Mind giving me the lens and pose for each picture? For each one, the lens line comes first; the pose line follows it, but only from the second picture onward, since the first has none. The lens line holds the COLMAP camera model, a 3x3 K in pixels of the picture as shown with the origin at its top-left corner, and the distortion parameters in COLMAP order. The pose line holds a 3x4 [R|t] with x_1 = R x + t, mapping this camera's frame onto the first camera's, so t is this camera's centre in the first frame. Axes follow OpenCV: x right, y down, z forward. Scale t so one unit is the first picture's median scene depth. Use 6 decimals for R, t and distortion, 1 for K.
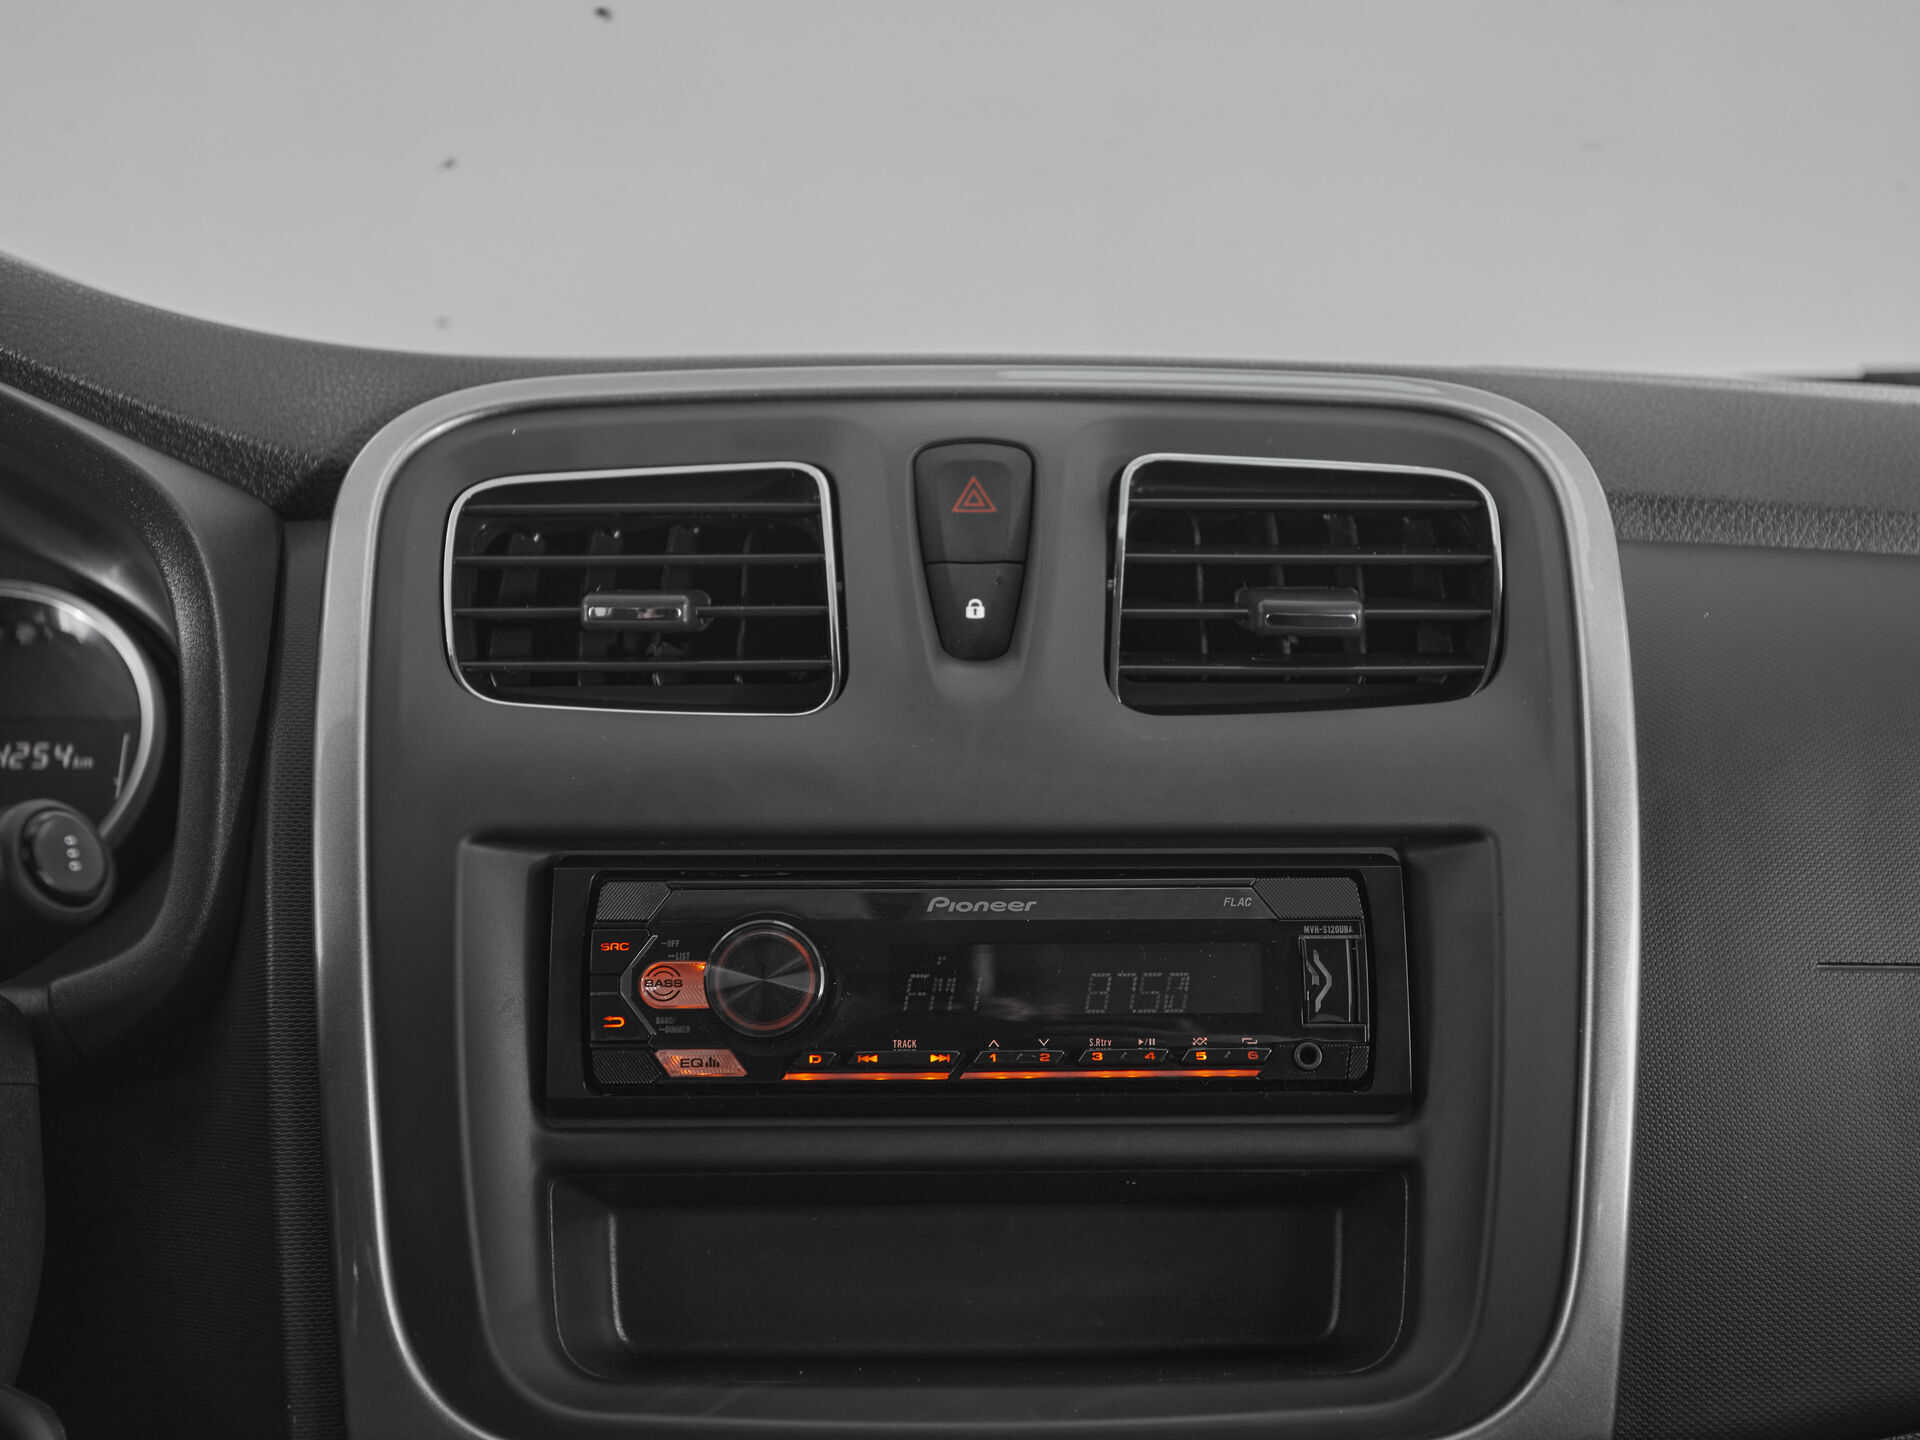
lens RADIAL K [[2252.3, 0, 966.3], [0, 2252.3, 721.3], [0, 0, 1]] dist [0.003776, 0.000000]
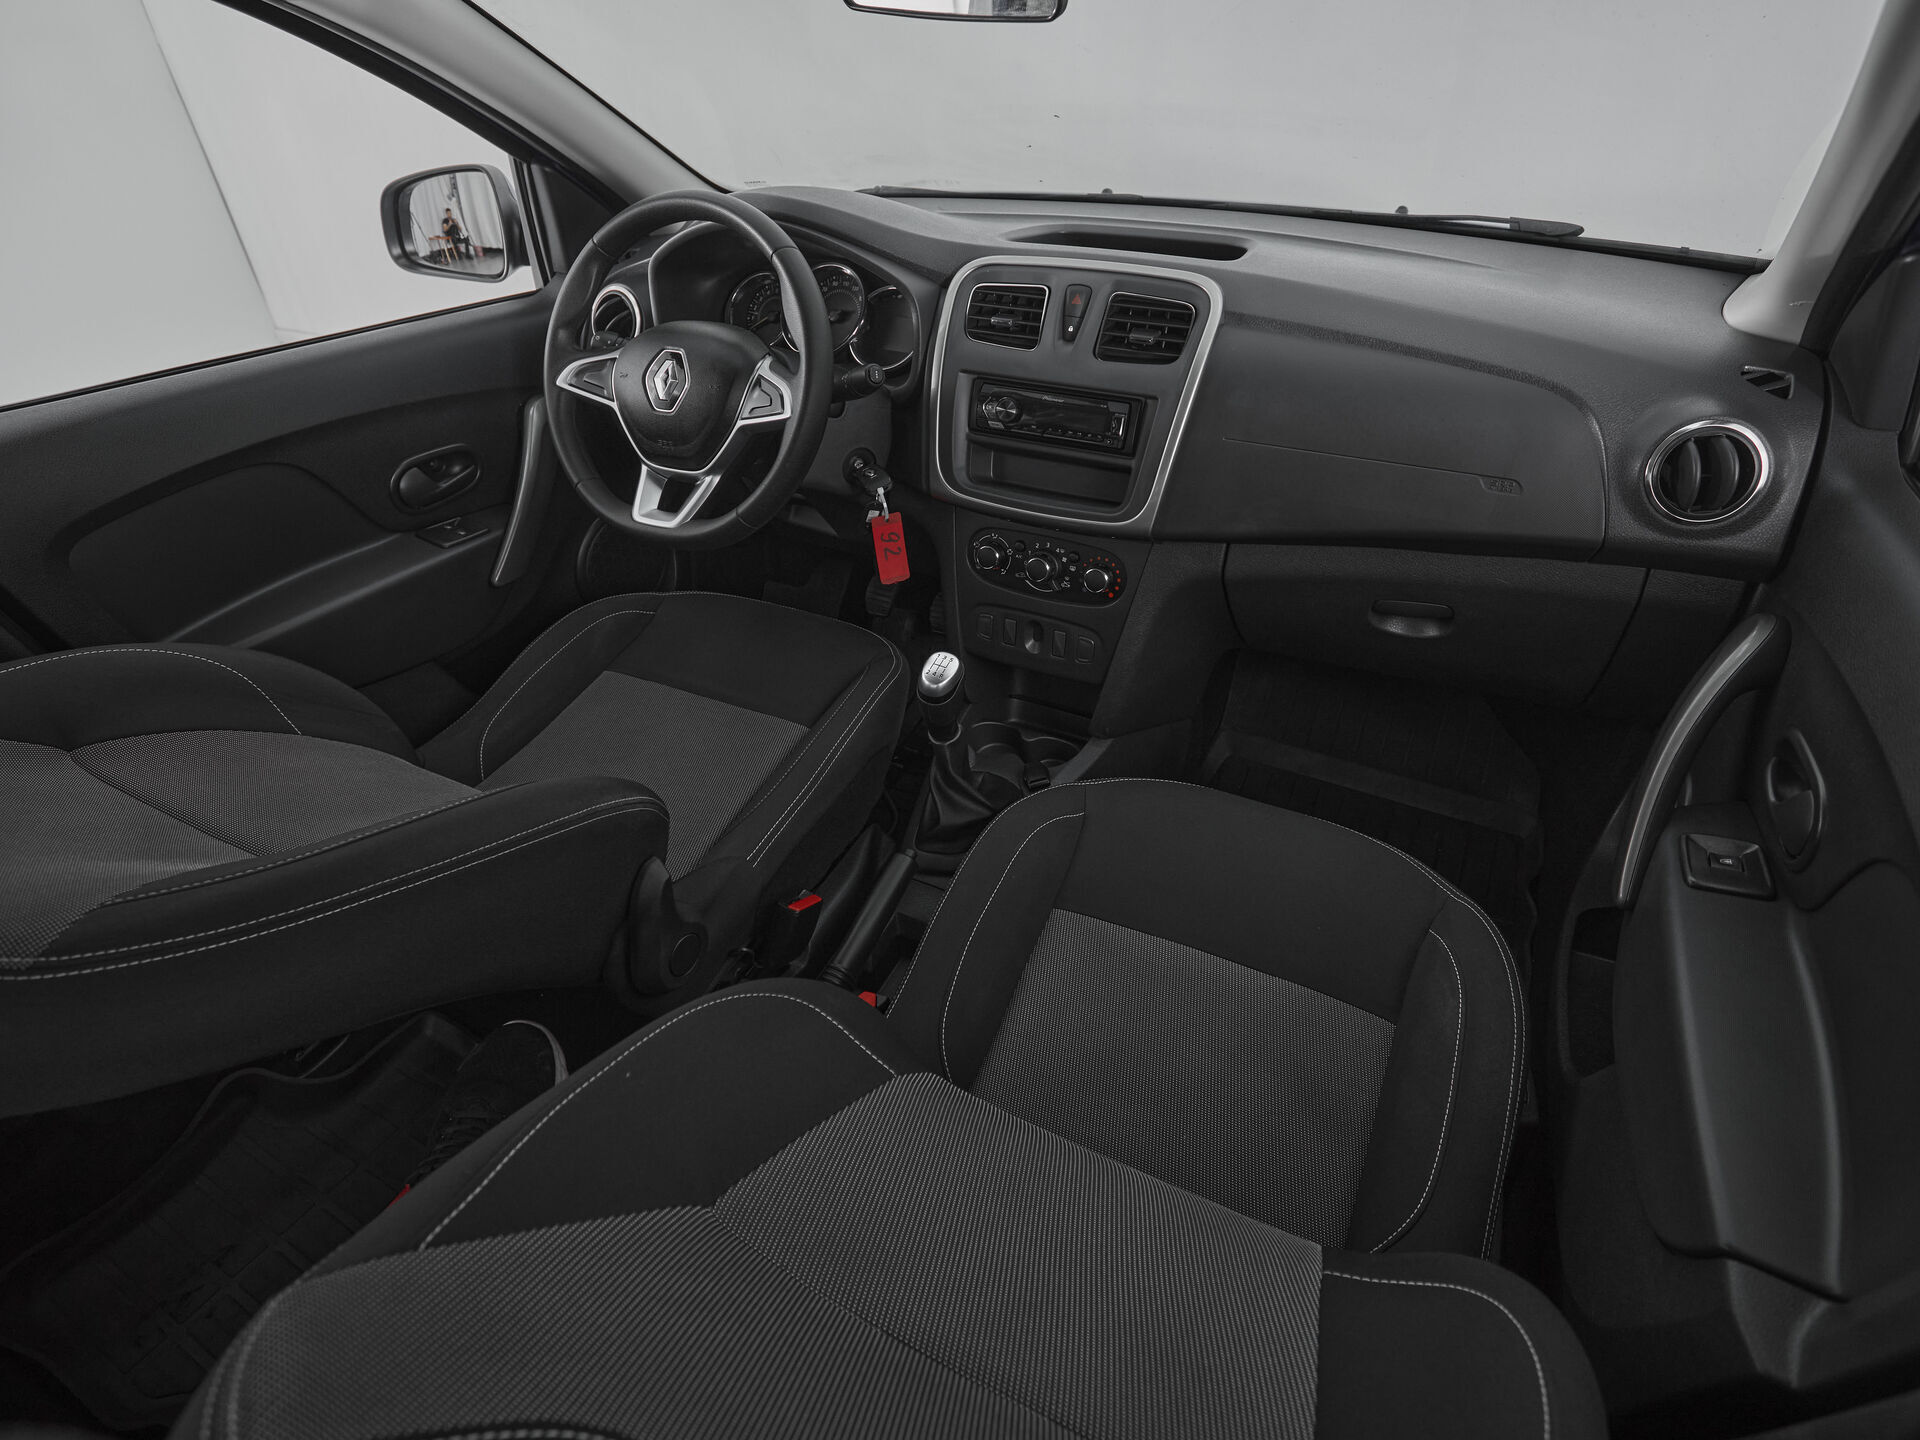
lens RADIAL K [[1009.3, 0, 973.7], [0, 1009.3, 717.5], [0, 0, 1]] dist [-0.004320, -0.000842]
pose [[0.882686, 0.259366, -0.391911, 0.848484], [-0.043619, 0.875534, 0.481184, -0.340741], [0.467934, -0.407640, 0.784135, -1.006479]]
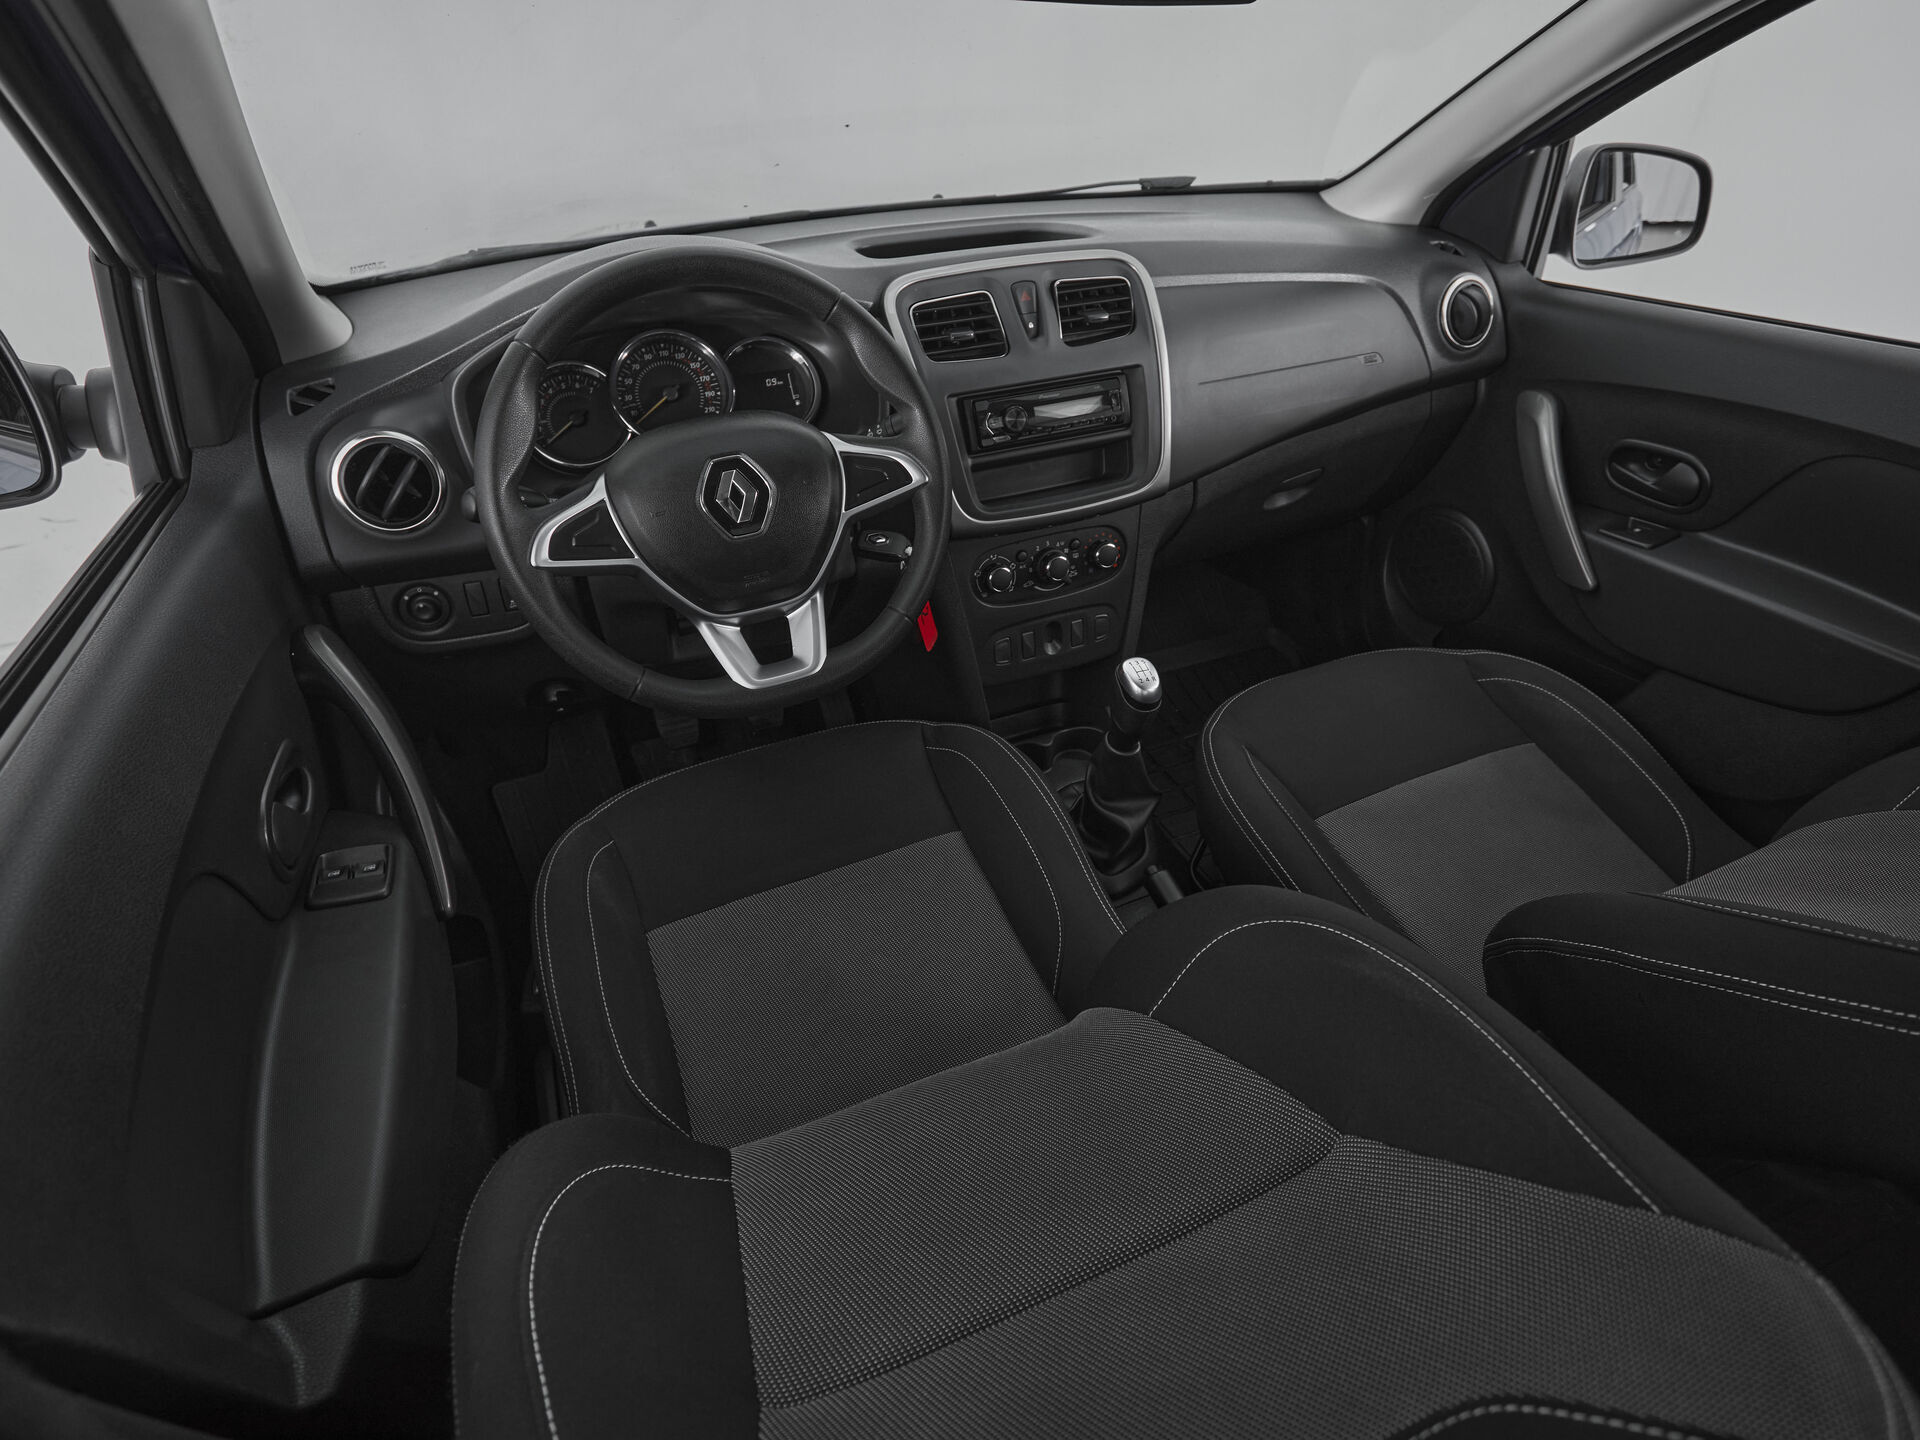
lens RADIAL K [[1009.3, 0, 967.3], [0, 1009.3, 720.9], [0, 0, 1]] dist [-0.004320, -0.000842]
pose [[0.926047, -0.239123, 0.291988, -0.911896], [0.077454, 0.877613, 0.473072, -0.327805], [-0.369375, -0.415471, 0.831232, -0.962681]]
